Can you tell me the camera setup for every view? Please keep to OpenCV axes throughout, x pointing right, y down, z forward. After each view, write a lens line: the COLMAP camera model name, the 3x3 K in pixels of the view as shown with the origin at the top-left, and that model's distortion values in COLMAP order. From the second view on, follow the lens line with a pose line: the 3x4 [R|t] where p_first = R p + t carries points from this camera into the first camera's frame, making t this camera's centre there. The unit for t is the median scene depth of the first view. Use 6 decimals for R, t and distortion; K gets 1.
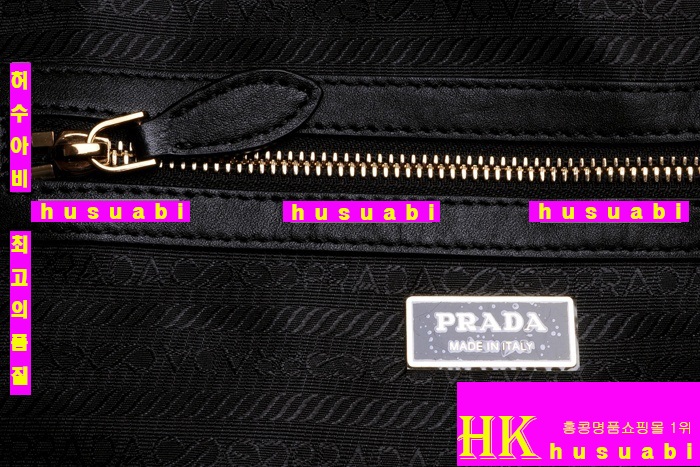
lens RADIAL K [[1505.9, 0, 348.0], [0, 1505.9, 234.4], [0, 0, 1]] dist [0.051629, 0.000000]
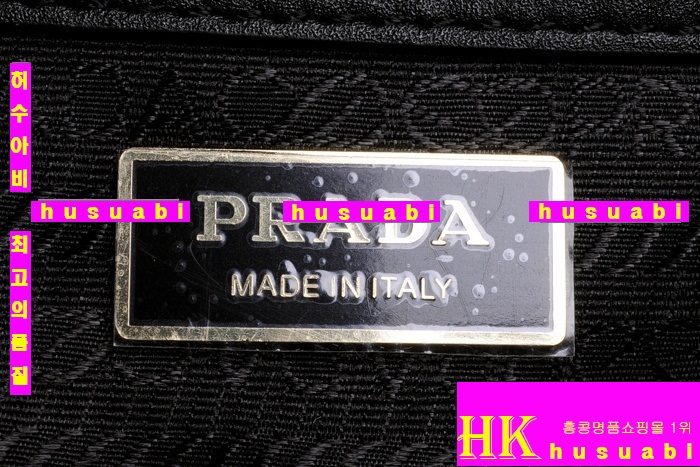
lens RADIAL K [[1505.9, 0, 352.7], [0, 1505.9, 235.1], [0, 0, 1]] dist [0.051629, 0.000000]
pose [[0.999445, 0.016731, 0.028817, 0.086029], [-0.021183, 0.986585, 0.161866, 0.001165], [-0.025722, -0.162387, 0.986392, 0.629114]]
